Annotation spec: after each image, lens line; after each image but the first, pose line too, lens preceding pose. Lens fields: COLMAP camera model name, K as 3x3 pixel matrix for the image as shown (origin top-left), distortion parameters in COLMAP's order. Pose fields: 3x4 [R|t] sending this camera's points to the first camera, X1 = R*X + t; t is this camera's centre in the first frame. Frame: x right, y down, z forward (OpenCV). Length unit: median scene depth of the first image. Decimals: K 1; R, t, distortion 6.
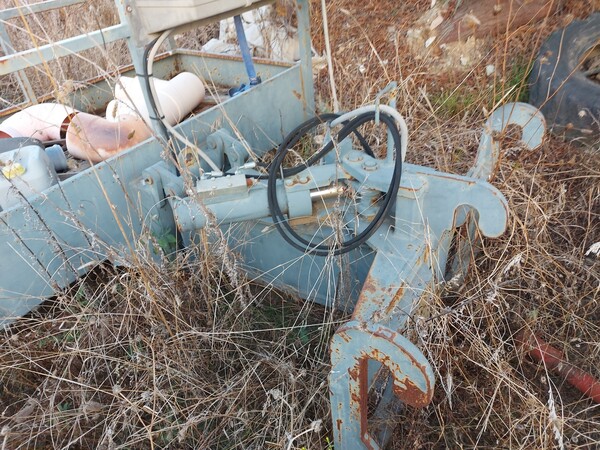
lens RADIAL K [[430.2, 0, 300.0], [0, 430.2, 225.0], [0, 0, 1]] dist [0.048060, -0.003429]
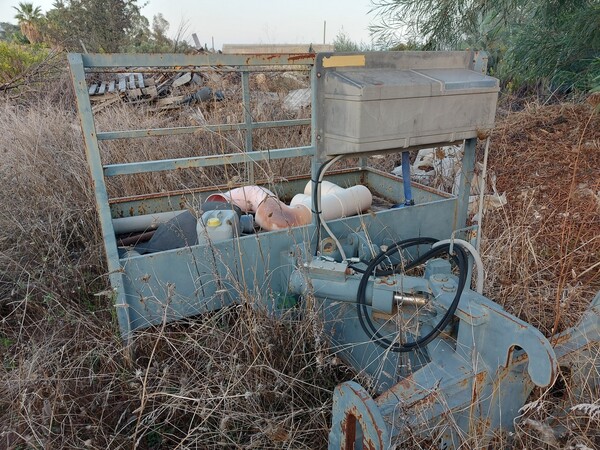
lens RADIAL K [[430.2, 0, 300.0], [0, 430.2, 225.0], [0, 0, 1]] dist [0.048060, -0.003429]
pose [[0.865769, 0.237702, -0.440388, 0.278418], [-0.338340, 0.926427, -0.165106, 0.032242], [0.368741, 0.291944, 0.882496, -0.216635]]
